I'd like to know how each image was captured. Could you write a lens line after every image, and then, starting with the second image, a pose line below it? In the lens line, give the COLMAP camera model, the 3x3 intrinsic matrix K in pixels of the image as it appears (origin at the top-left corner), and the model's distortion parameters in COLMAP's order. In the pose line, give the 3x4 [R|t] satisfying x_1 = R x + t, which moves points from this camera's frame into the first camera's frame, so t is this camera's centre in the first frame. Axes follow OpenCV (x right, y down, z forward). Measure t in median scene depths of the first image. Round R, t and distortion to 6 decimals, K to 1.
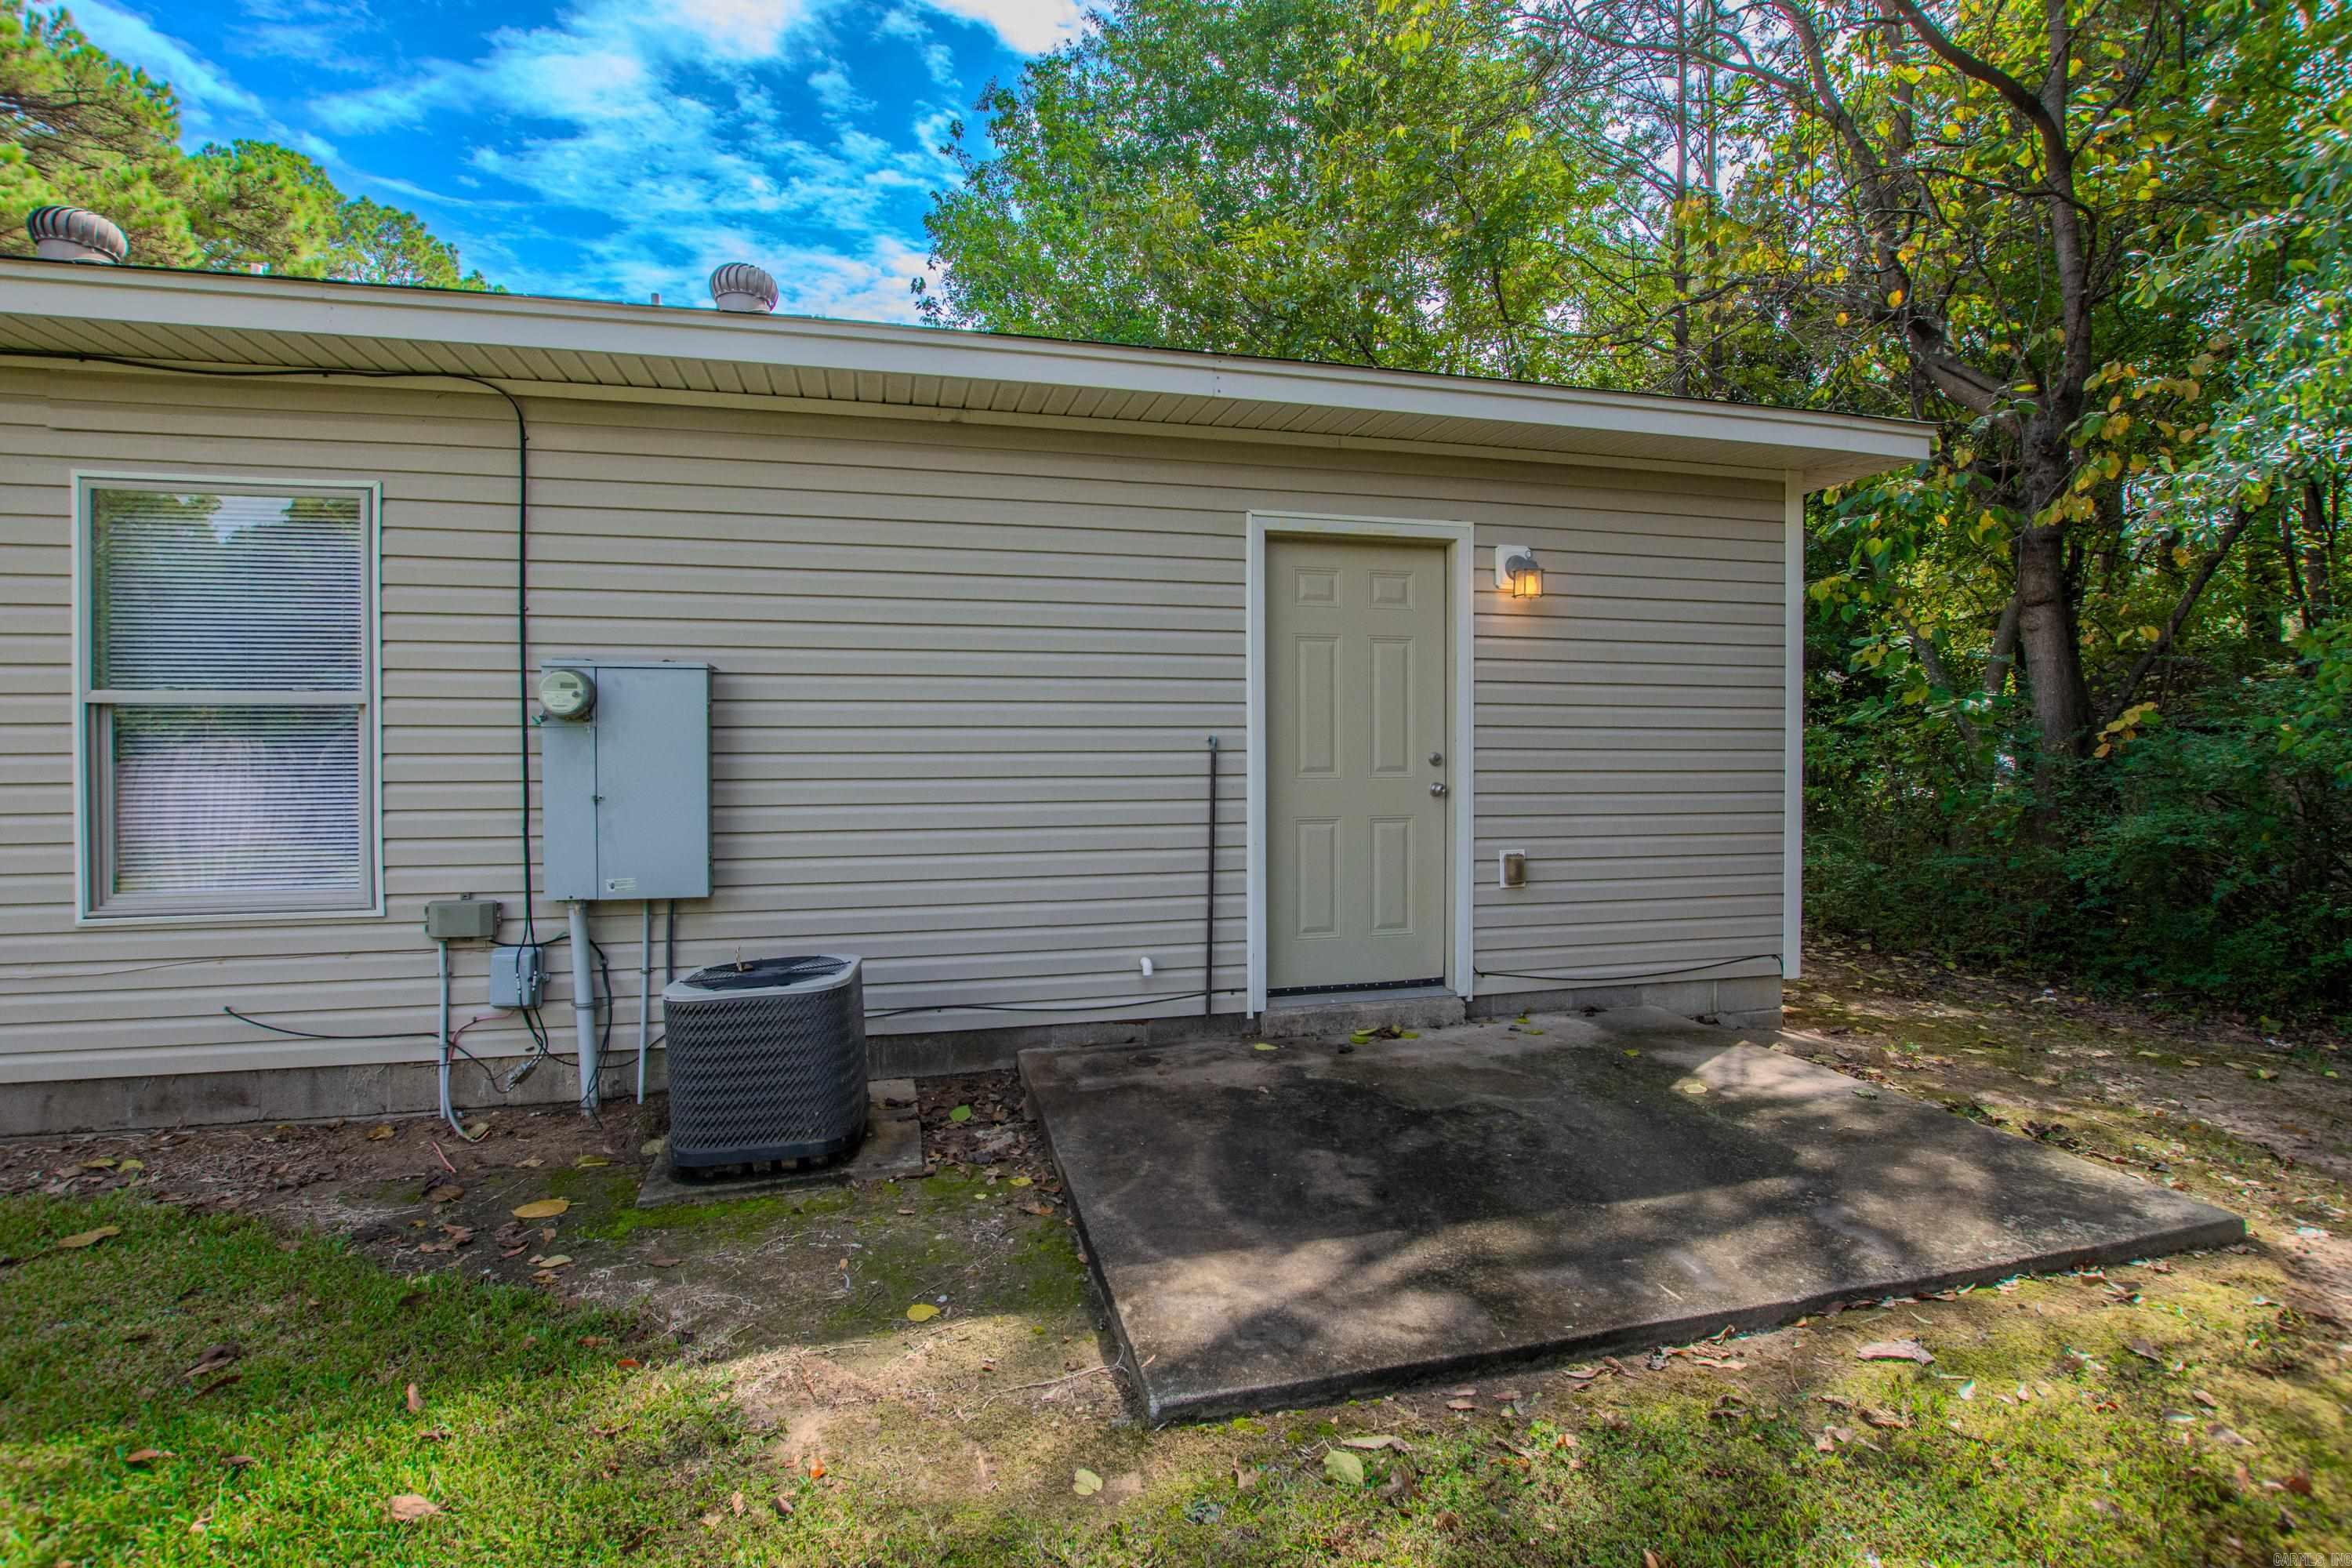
lens RADIAL K [[1089.6, 0, 1202.0], [0, 1089.6, 770.5], [0, 0, 1]] dist [-0.030507, 0.000196]
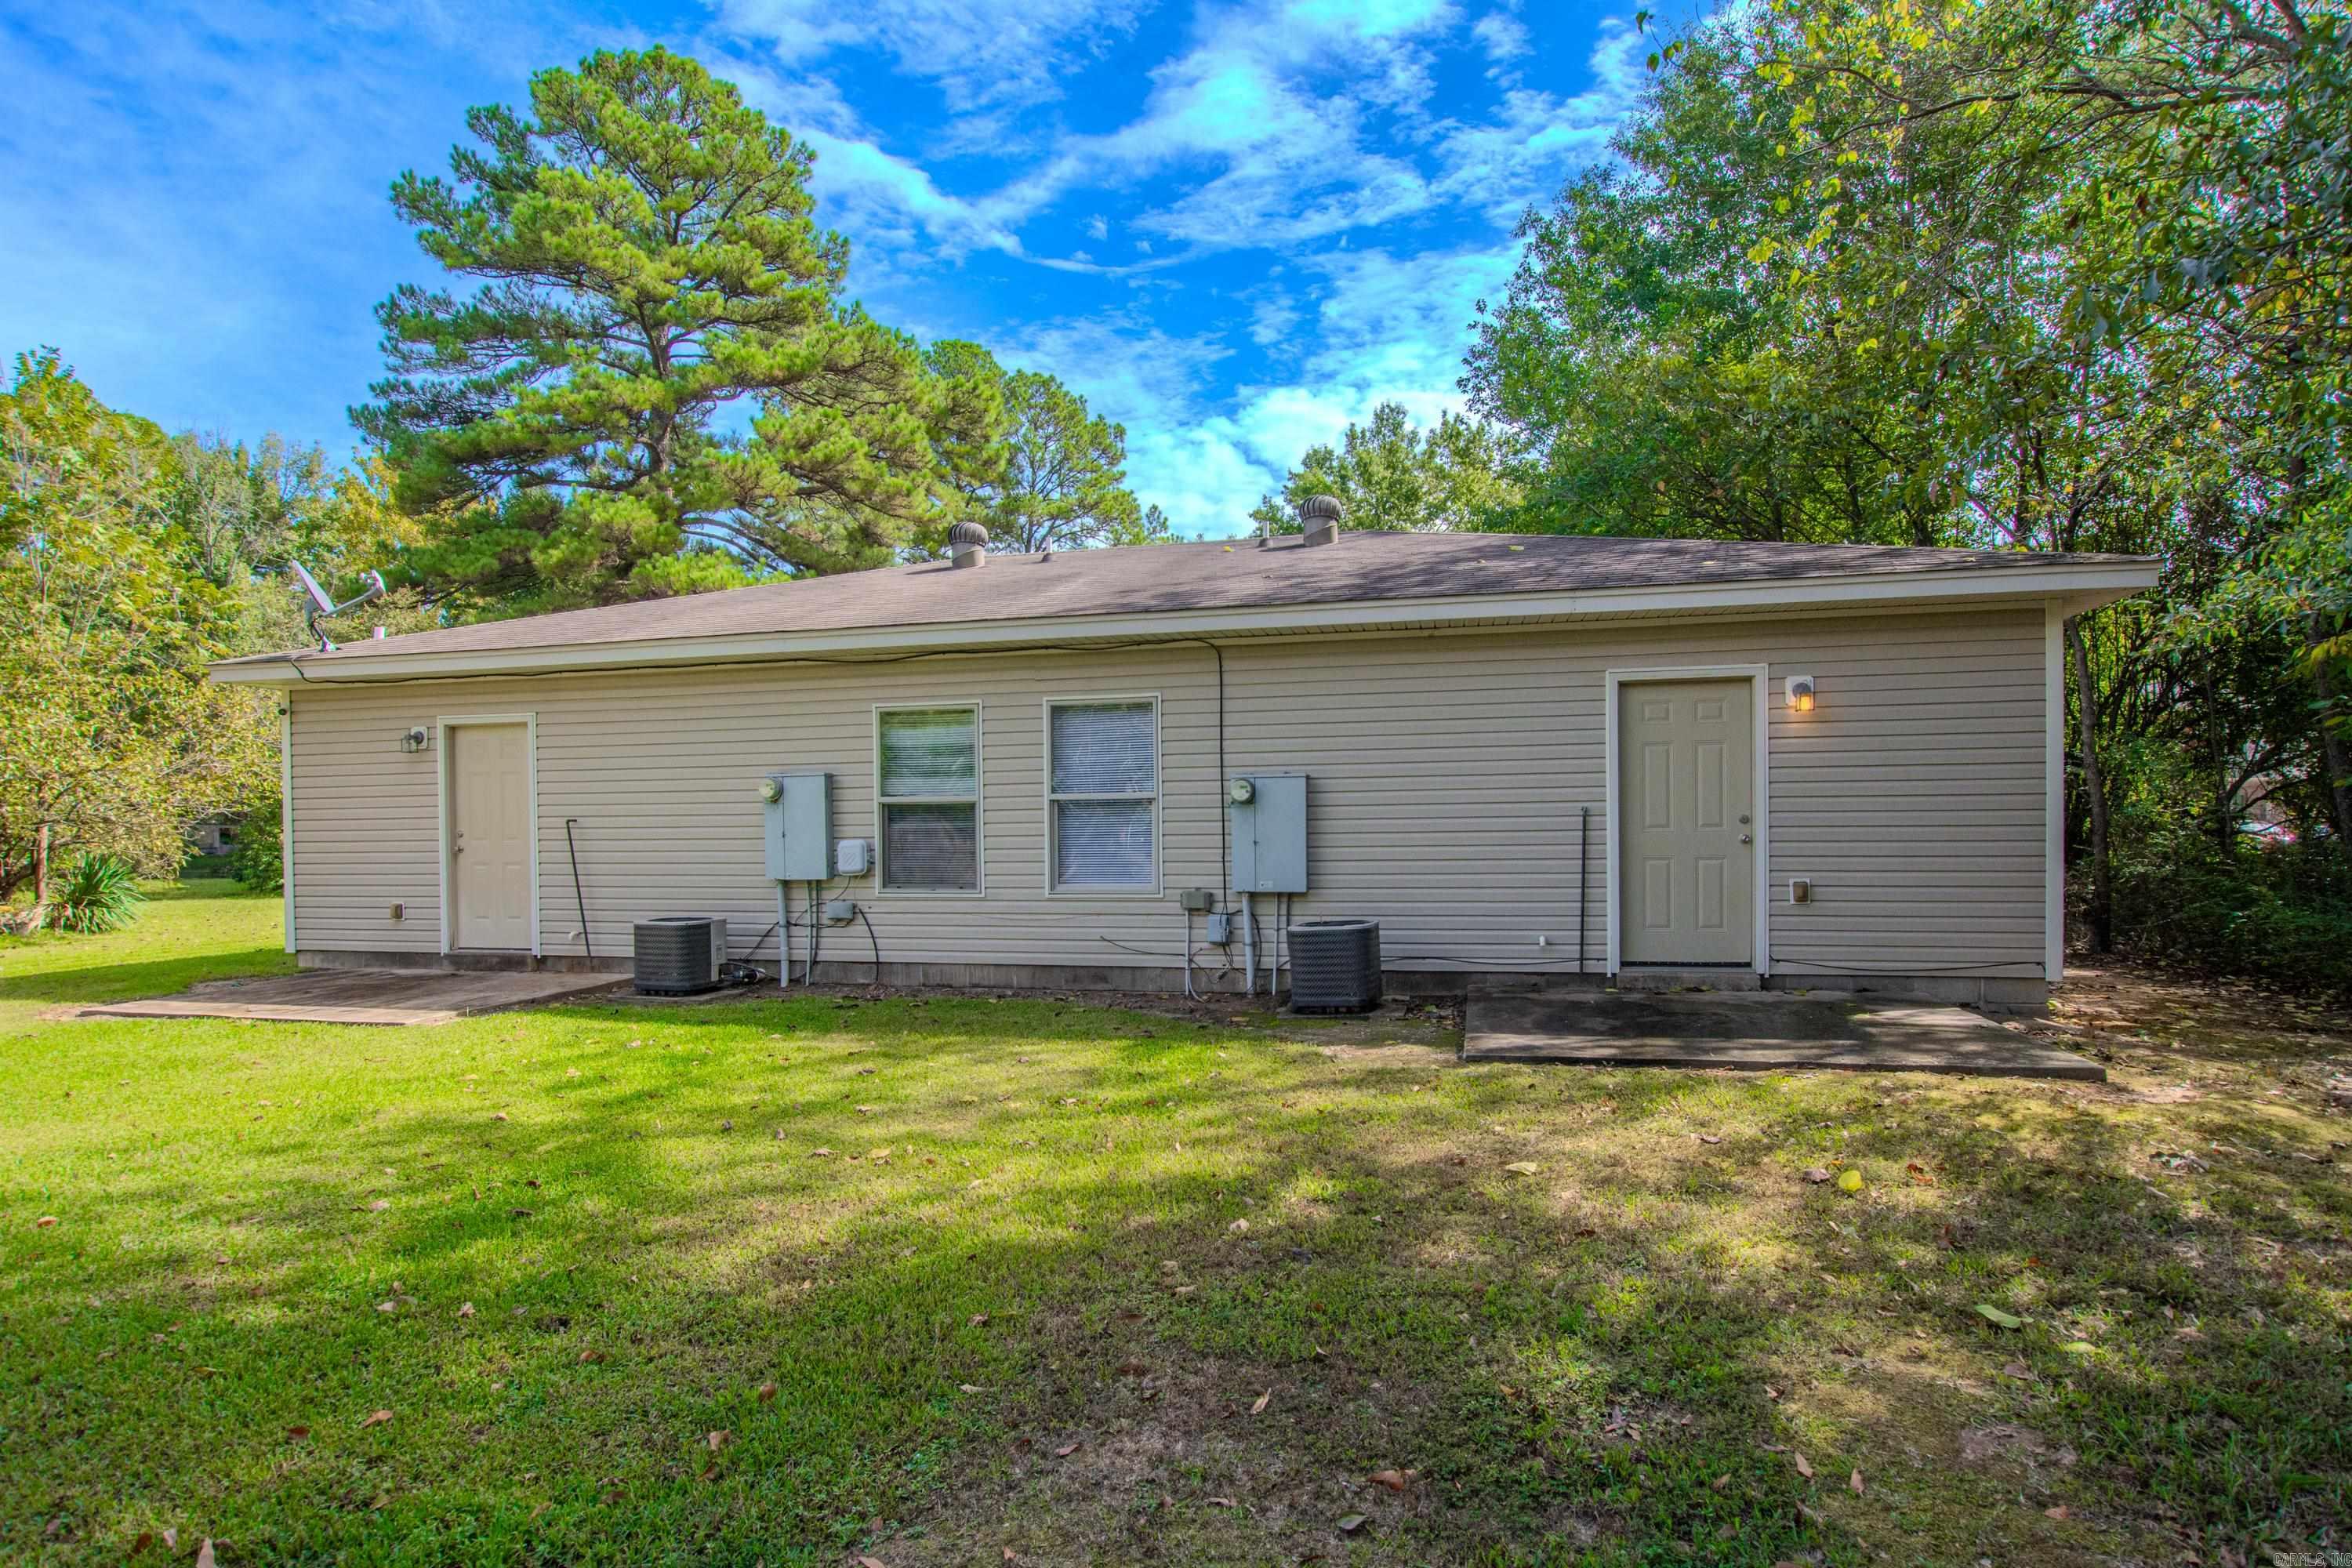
lens RADIAL K [[1206.2, 0, 1183.6], [0, 1206.2, 832.3], [0, 0, 1]] dist [0.001773, 0.001191]
pose [[0.871471, -0.006350, -0.490406, 0.381556], [-0.000682, 0.999900, -0.014158, 0.034685], [0.490447, 0.012672, 0.871379, -0.916119]]
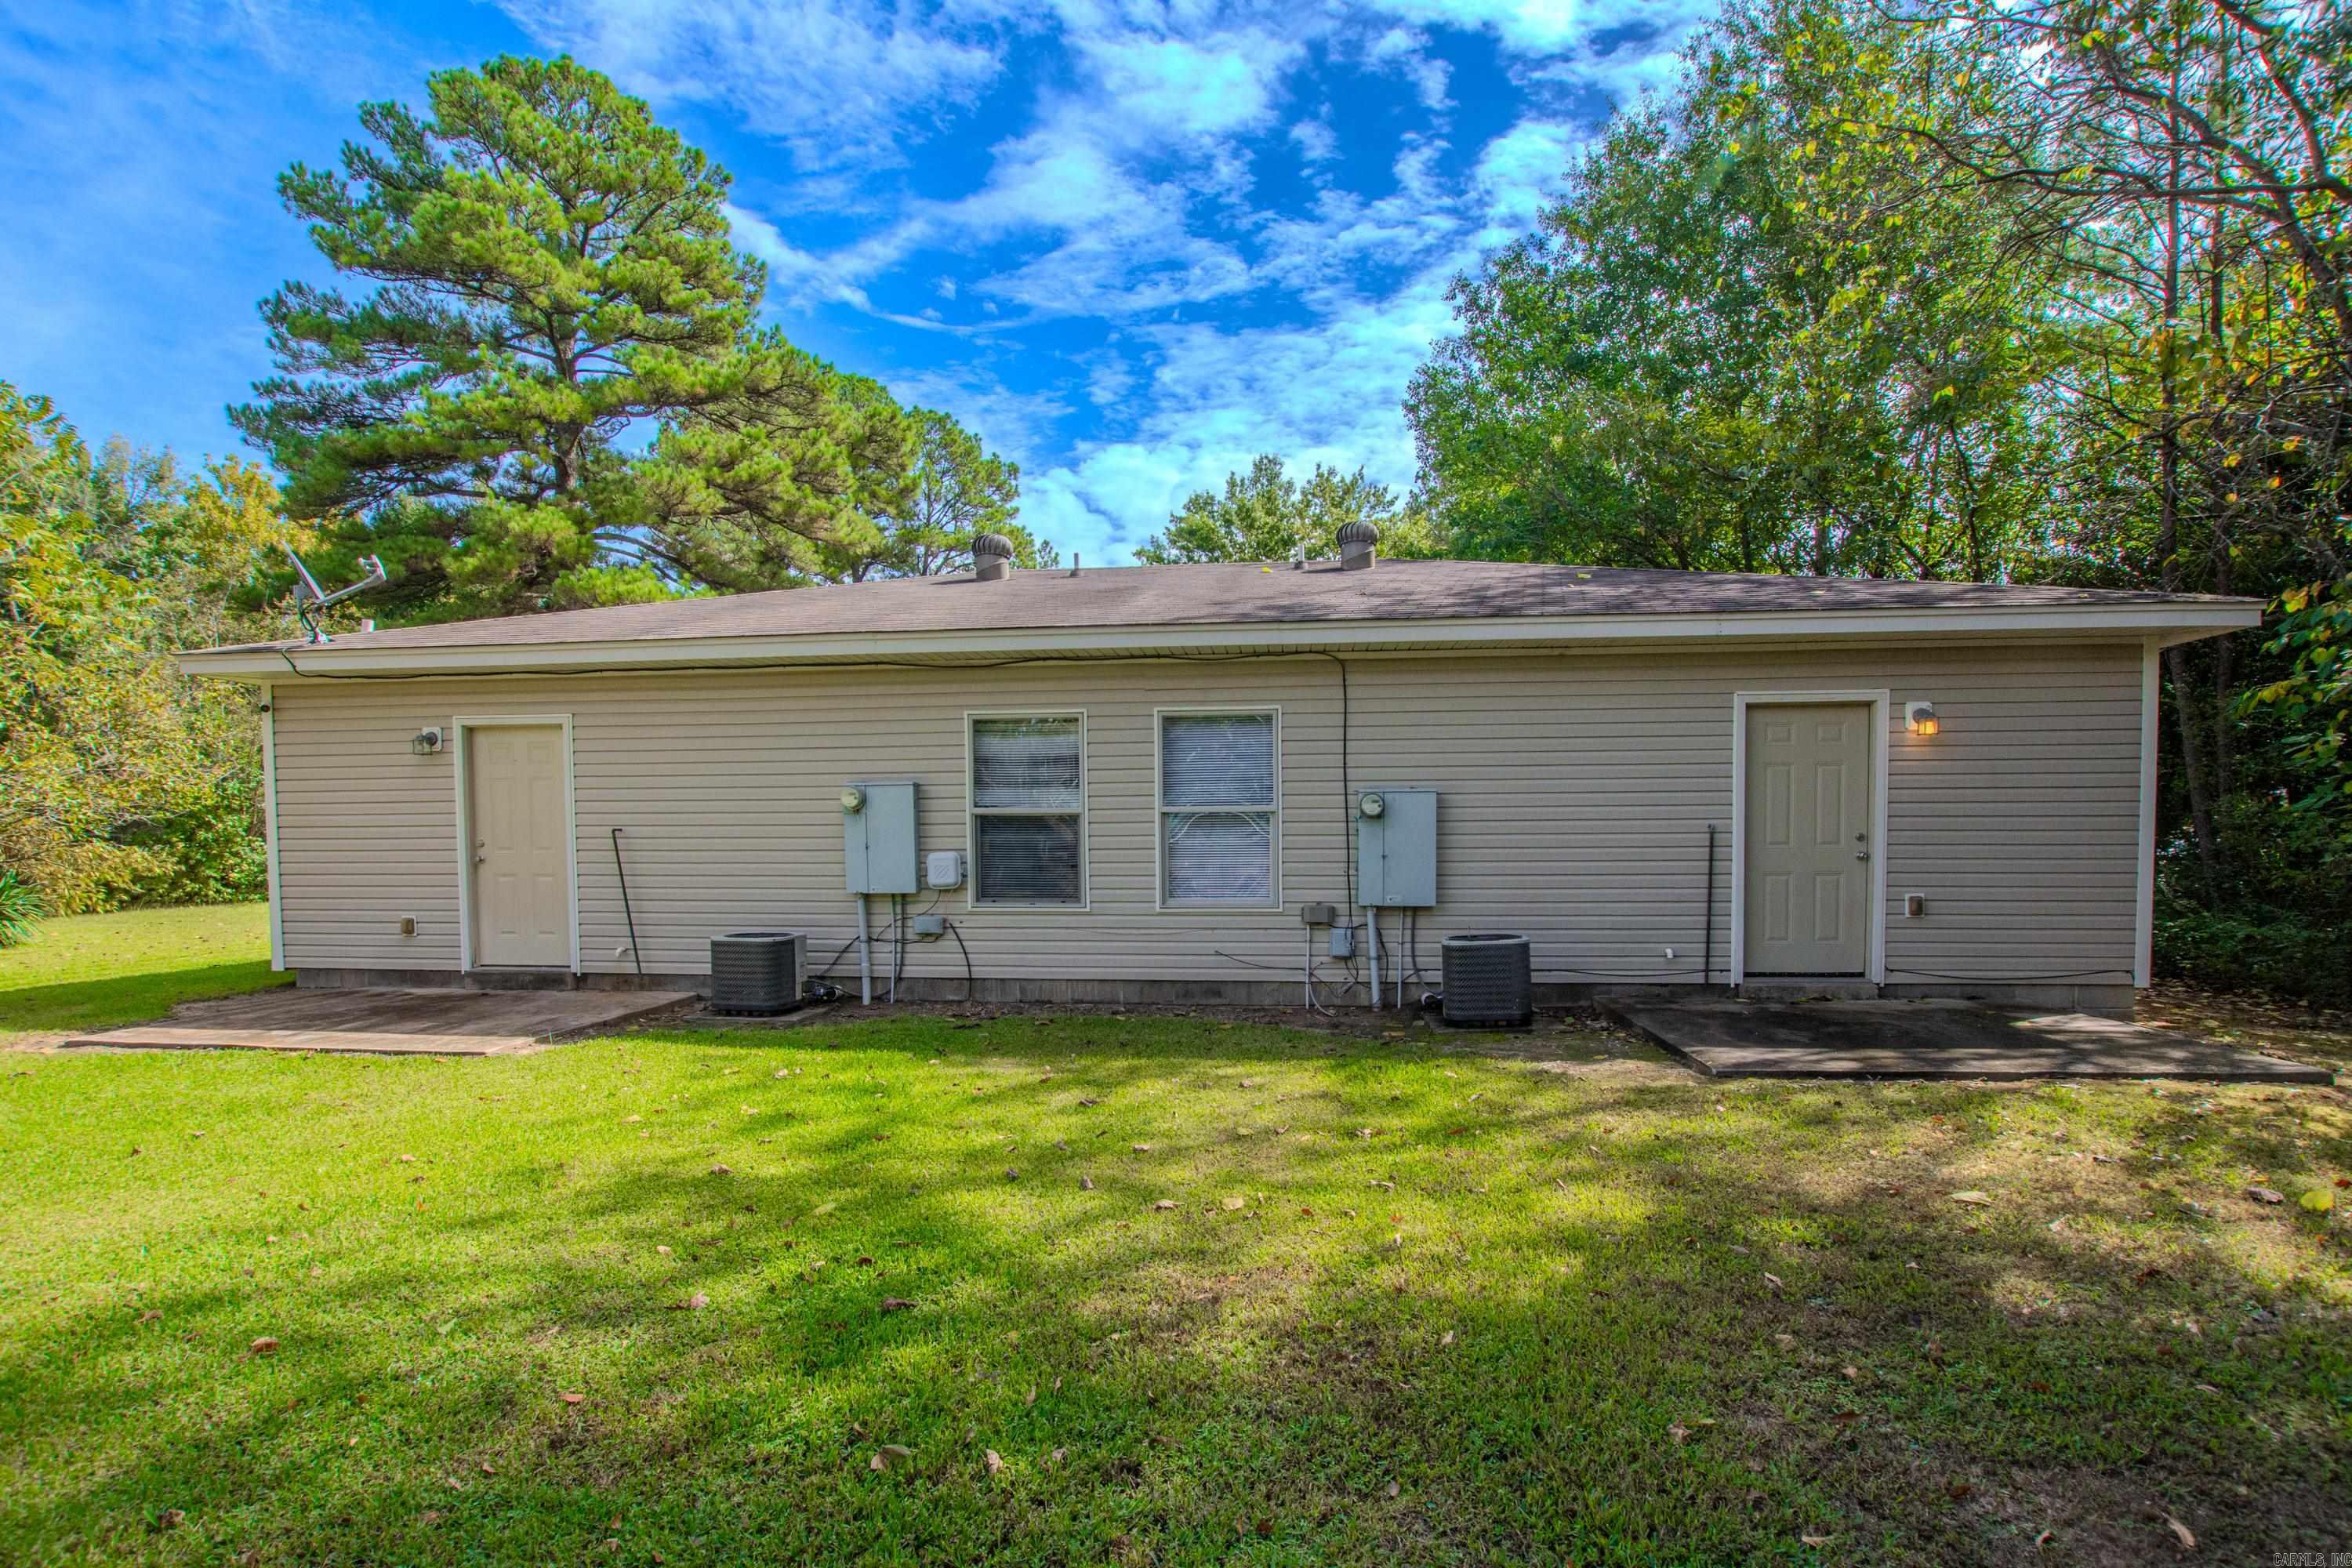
lens RADIAL K [[1090.2, 0, 1180.4], [0, 1090.2, 885.1], [0, 0, 1]] dist [-0.012736, -0.000715]
pose [[0.929766, 0.011485, -0.367973, -0.137963], [-0.004924, 0.999812, 0.018765, 0.038016], [0.368119, -0.015635, 0.929647, -0.921436]]
